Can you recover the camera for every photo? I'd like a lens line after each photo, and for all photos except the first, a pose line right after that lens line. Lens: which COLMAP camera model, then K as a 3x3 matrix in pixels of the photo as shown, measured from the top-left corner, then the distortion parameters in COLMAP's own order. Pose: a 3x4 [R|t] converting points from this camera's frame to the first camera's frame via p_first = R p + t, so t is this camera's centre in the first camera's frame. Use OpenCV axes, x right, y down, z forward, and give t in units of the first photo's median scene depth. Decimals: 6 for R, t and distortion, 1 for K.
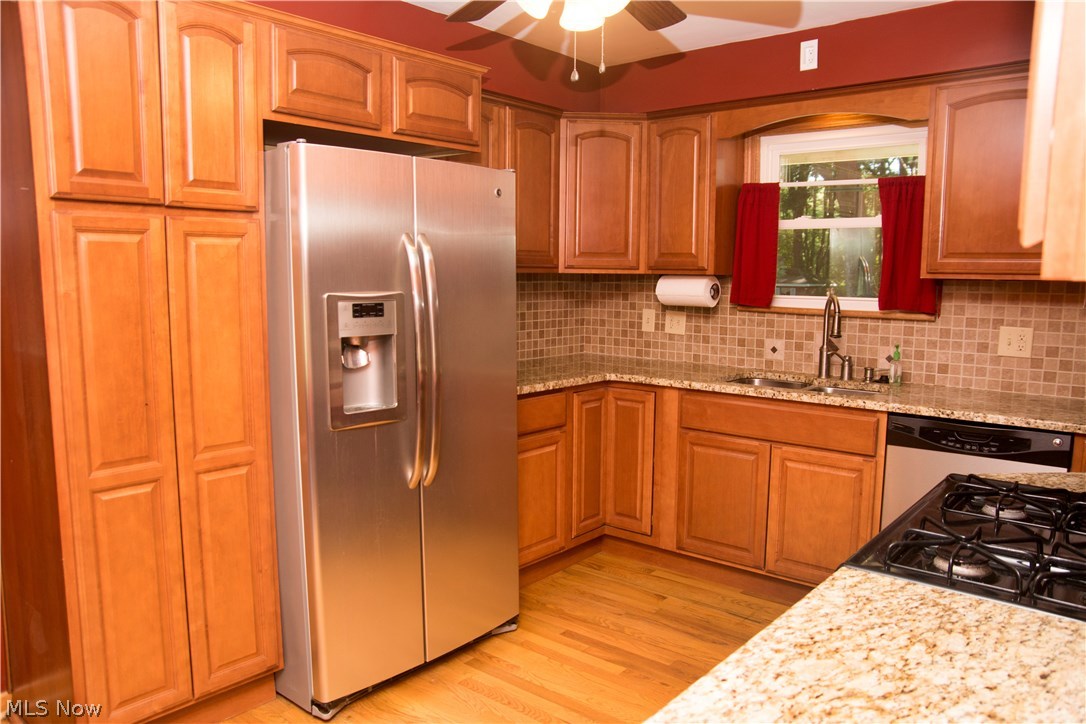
lens RADIAL K [[798.0, 0, 551.0], [0, 798.0, 379.1], [0, 0, 1]] dist [-0.131666, 0.111973]
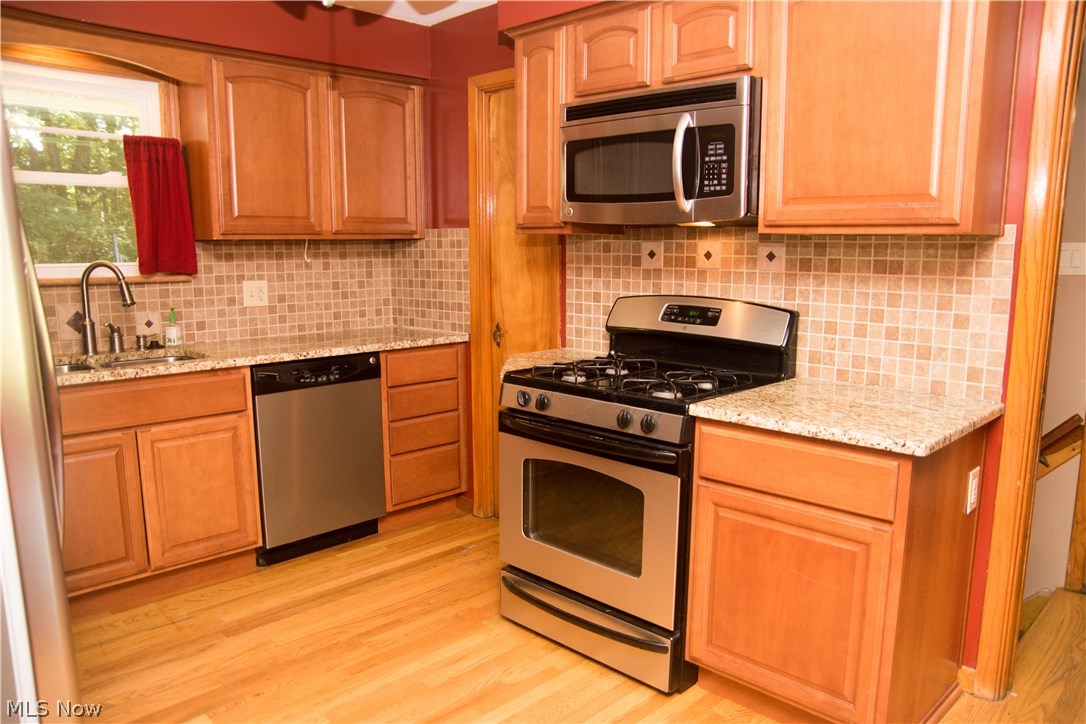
lens RADIAL K [[796.5, 0, 546.1], [0, 796.5, 383.3], [0, 0, 1]] dist [-0.134754, 0.122393]
pose [[0.082102, -0.176655, 0.980843, -0.503891], [0.131218, 0.977514, 0.165072, -0.049604], [-0.987948, 0.115151, 0.103436, 0.430774]]
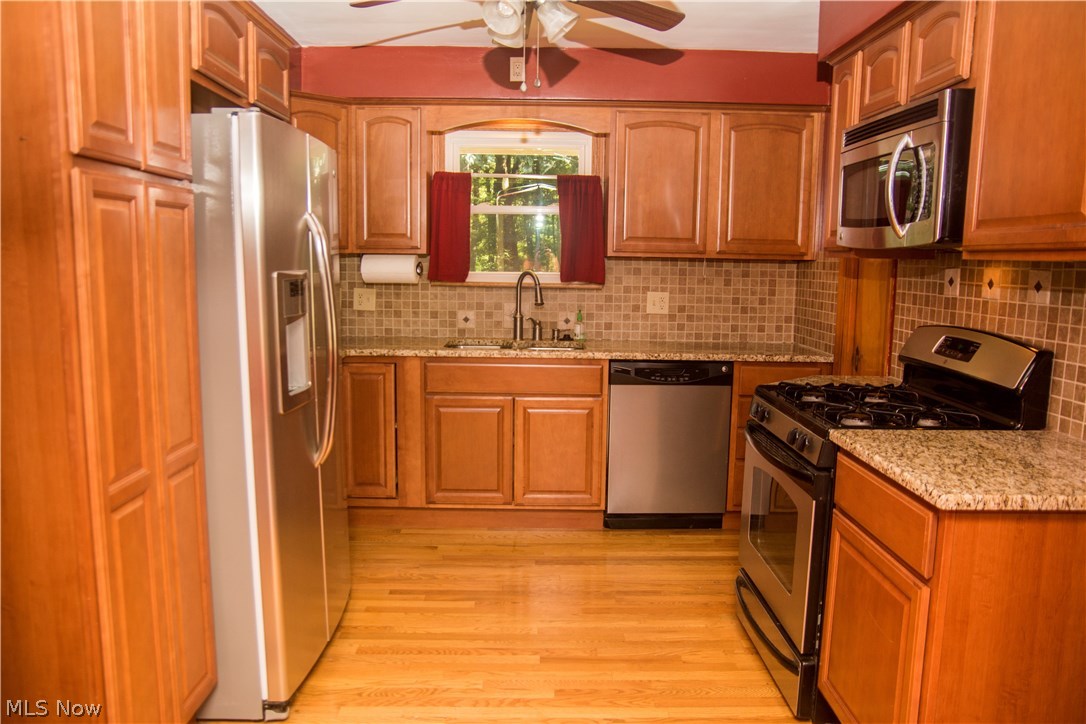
lens RADIAL K [[825.8, 0, 543.7], [0, 825.8, 385.6], [0, 0, 1]] dist [-0.125651, 0.100253]
pose [[0.758259, -0.096314, 0.644800, -0.464337], [0.077652, 0.995329, 0.057357, -0.001880], [-0.647312, 0.006578, 0.762196, 0.025584]]
